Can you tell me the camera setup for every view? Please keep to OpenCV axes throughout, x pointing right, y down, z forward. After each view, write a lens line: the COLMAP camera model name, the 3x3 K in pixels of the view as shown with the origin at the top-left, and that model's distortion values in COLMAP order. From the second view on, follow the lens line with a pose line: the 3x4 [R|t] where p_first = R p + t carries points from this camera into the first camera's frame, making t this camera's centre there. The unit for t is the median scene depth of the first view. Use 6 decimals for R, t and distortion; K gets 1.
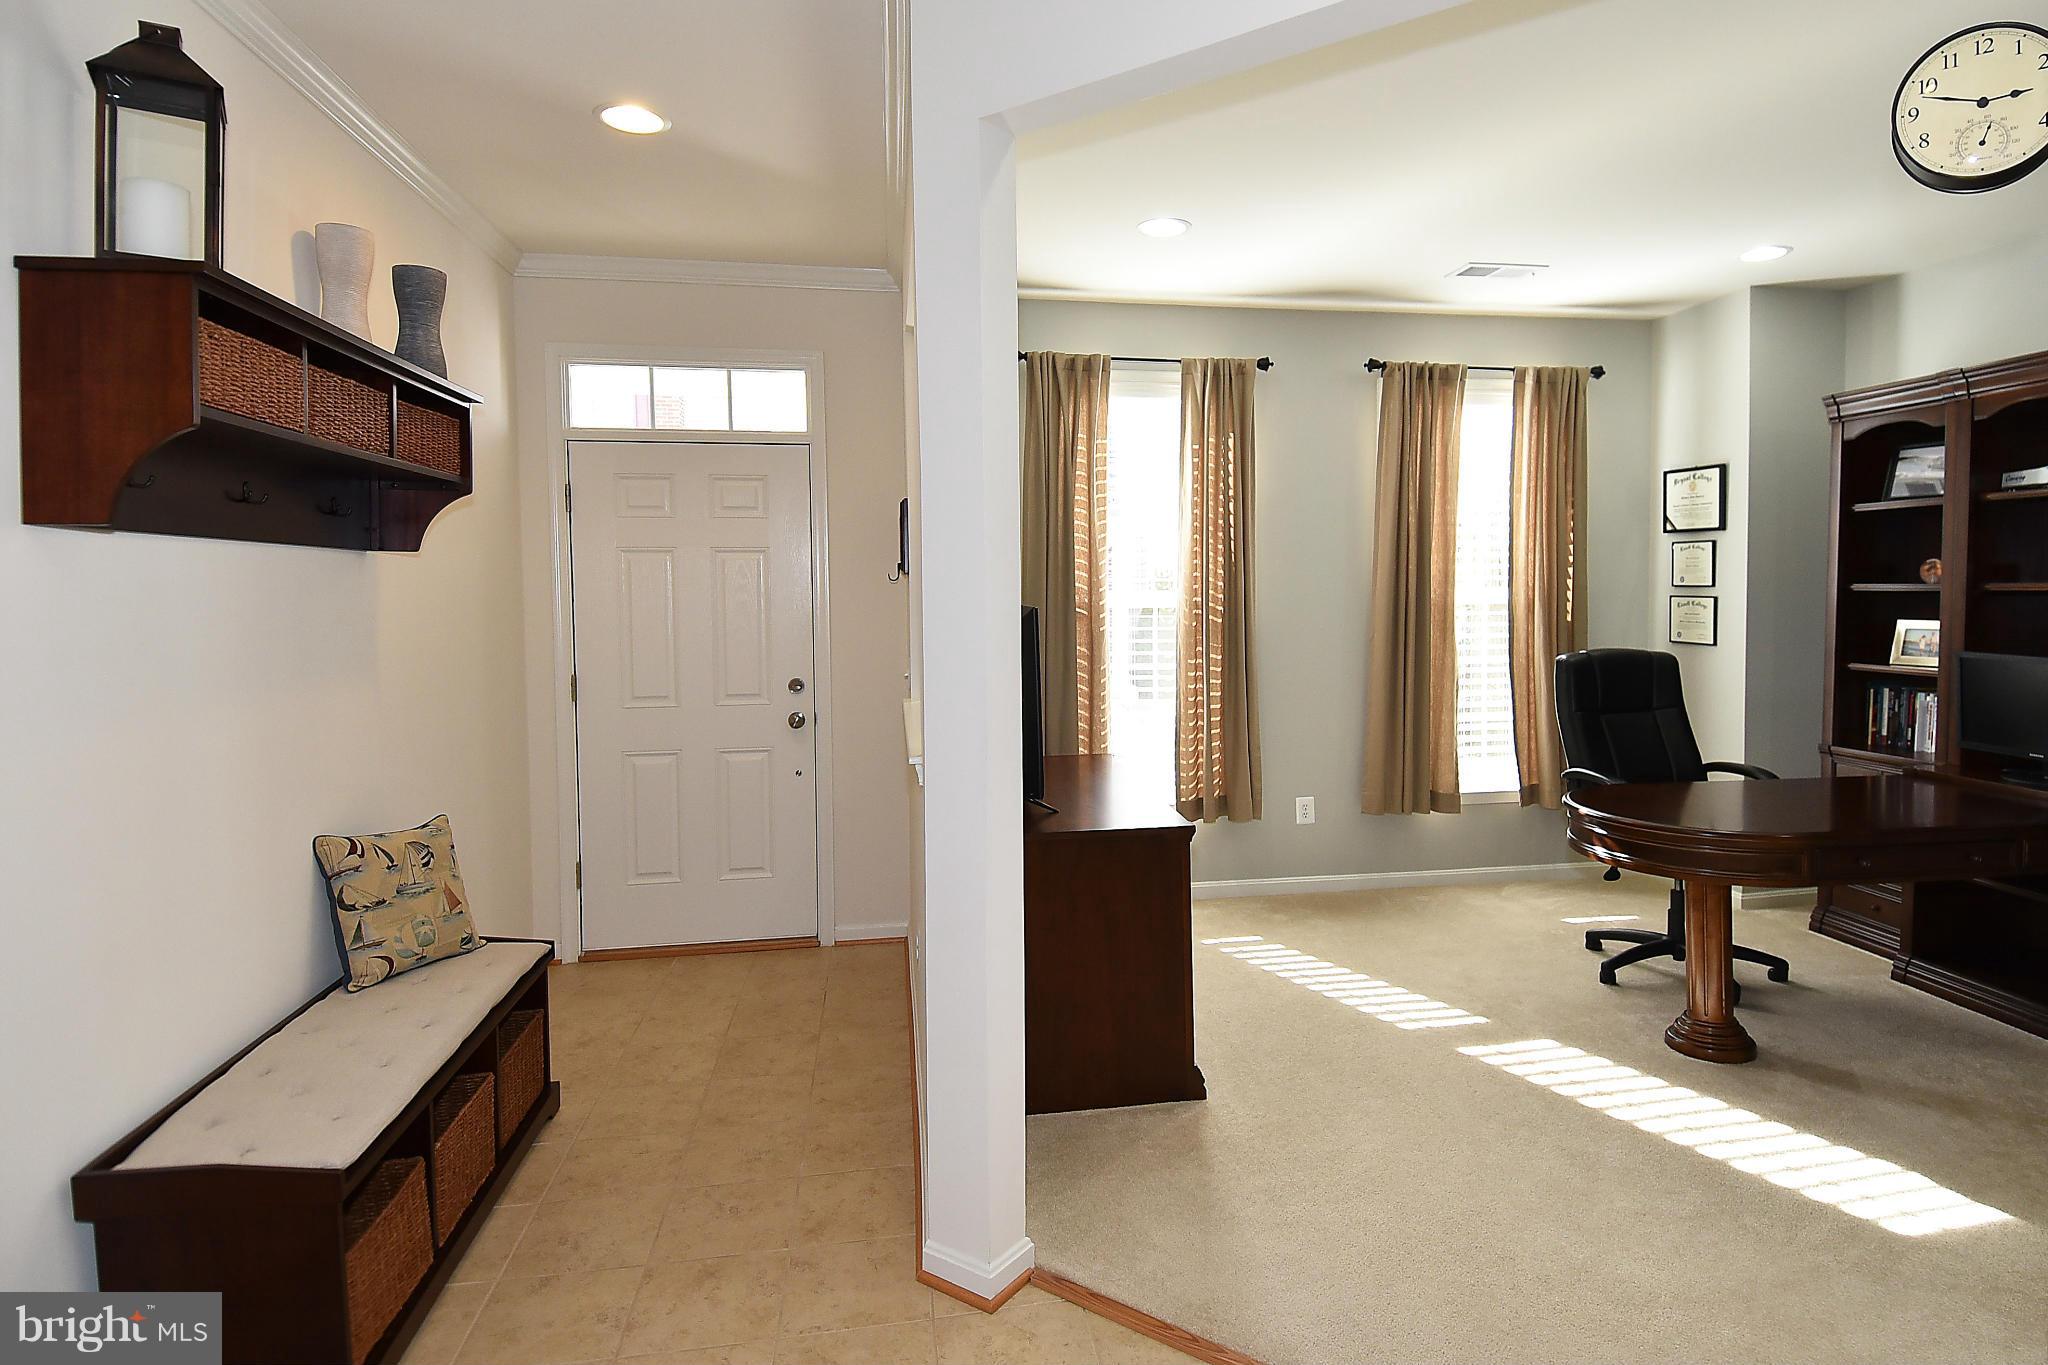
lens RADIAL K [[1032.0, 0, 1029.4], [0, 1032.0, 625.2], [0, 0, 1]] dist [-0.000713, -0.023216]
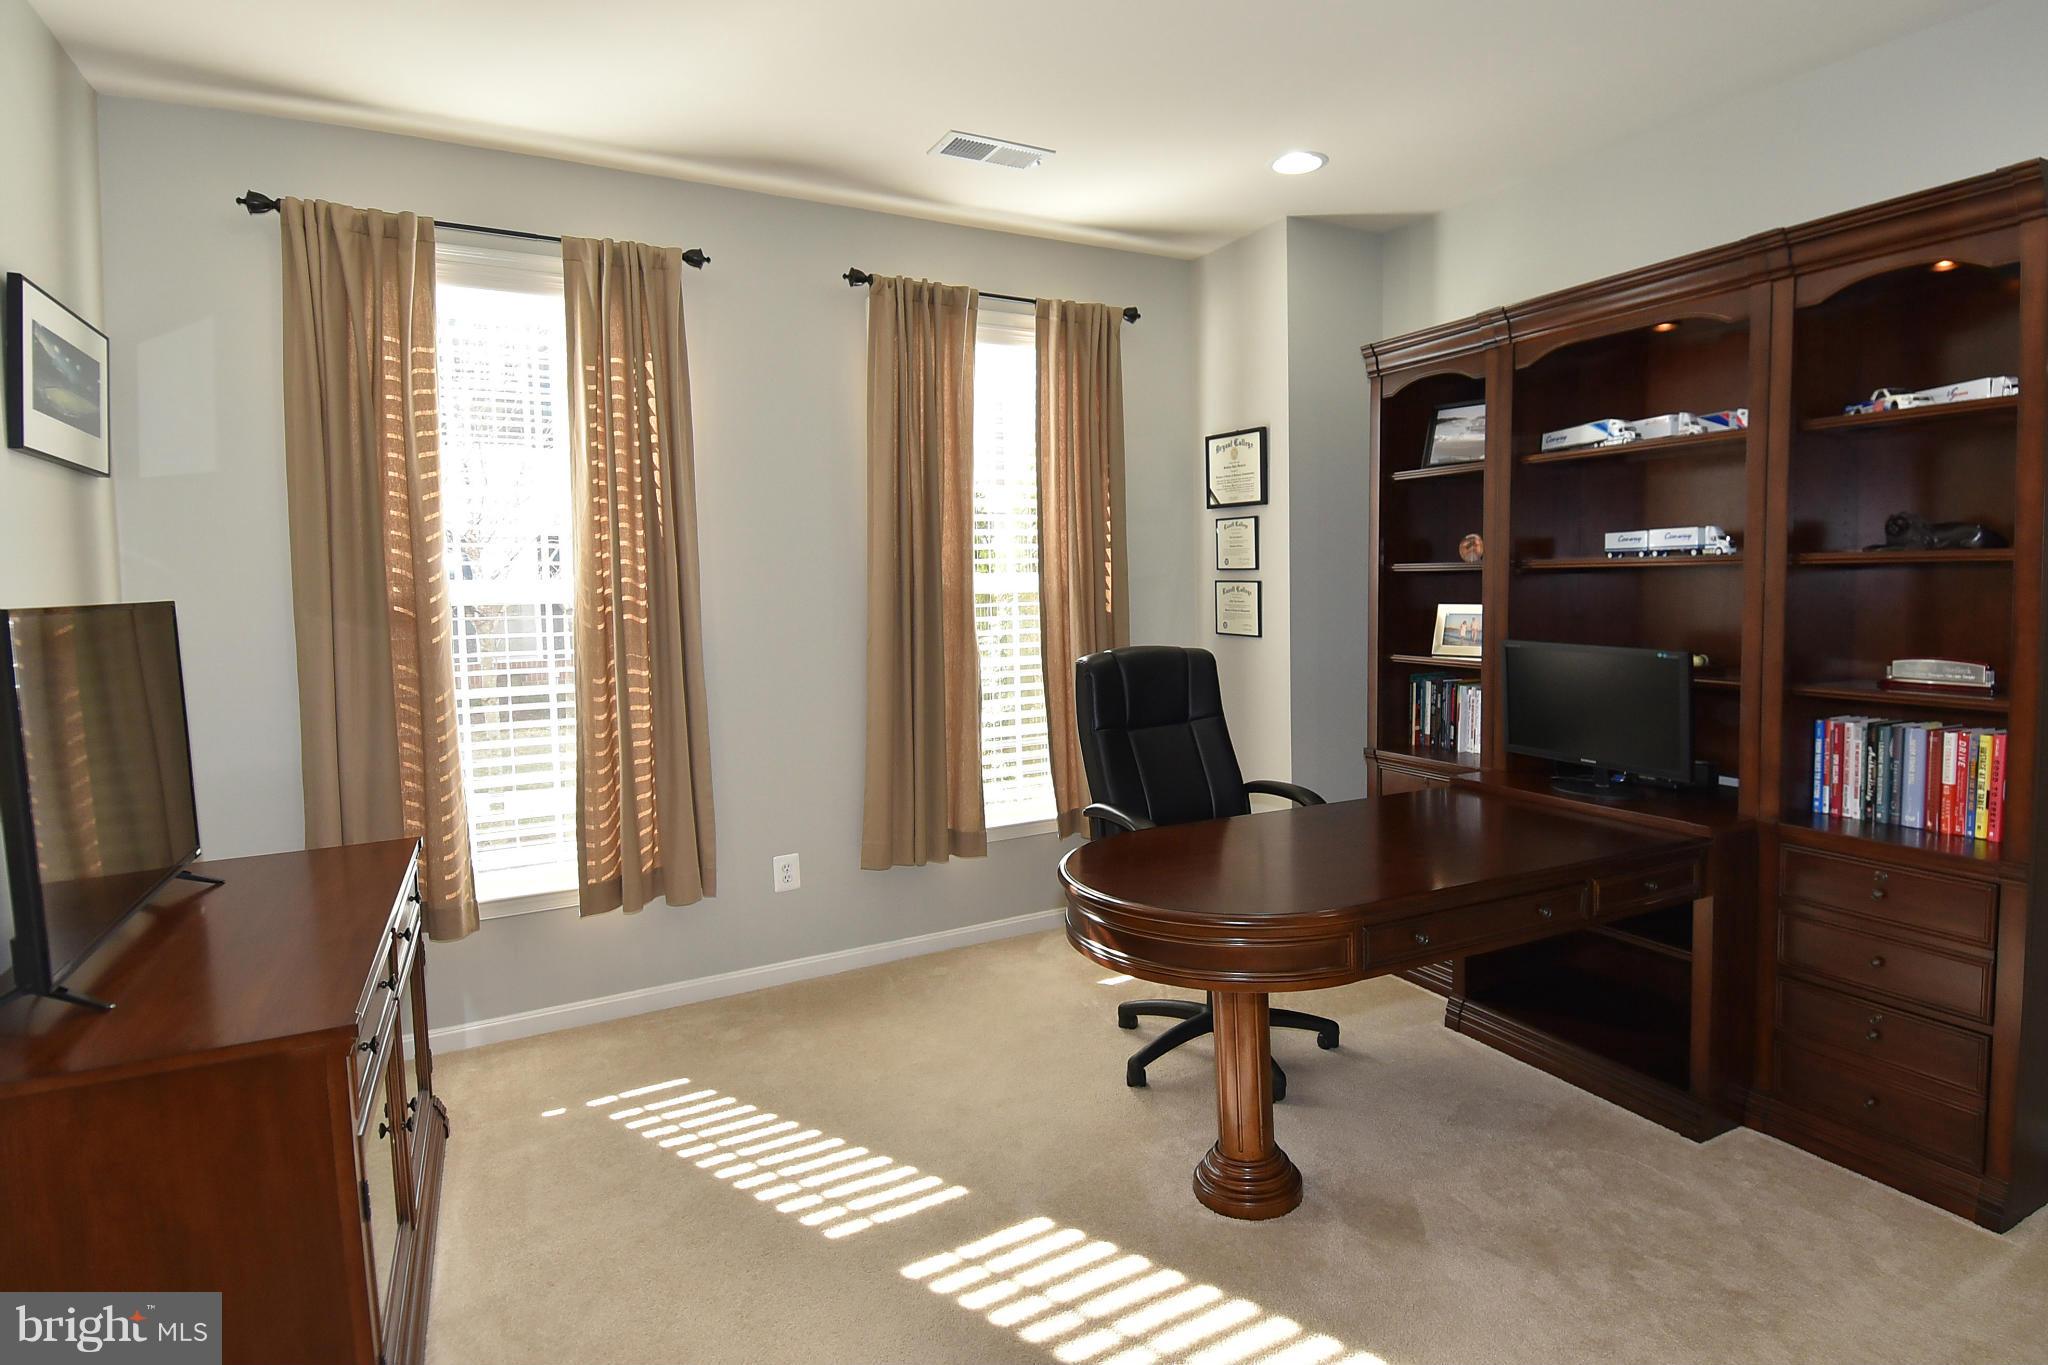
lens RADIAL K [[1032.0, 0, 1029.4], [0, 1032.0, 625.2], [0, 0, 1]] dist [-0.000713, -0.023216]
pose [[0.941186, -0.022916, 0.337111, 0.208206], [0.021386, 0.999737, 0.008251, -0.001930], [-0.337211, -0.000557, 0.941429, 0.266844]]
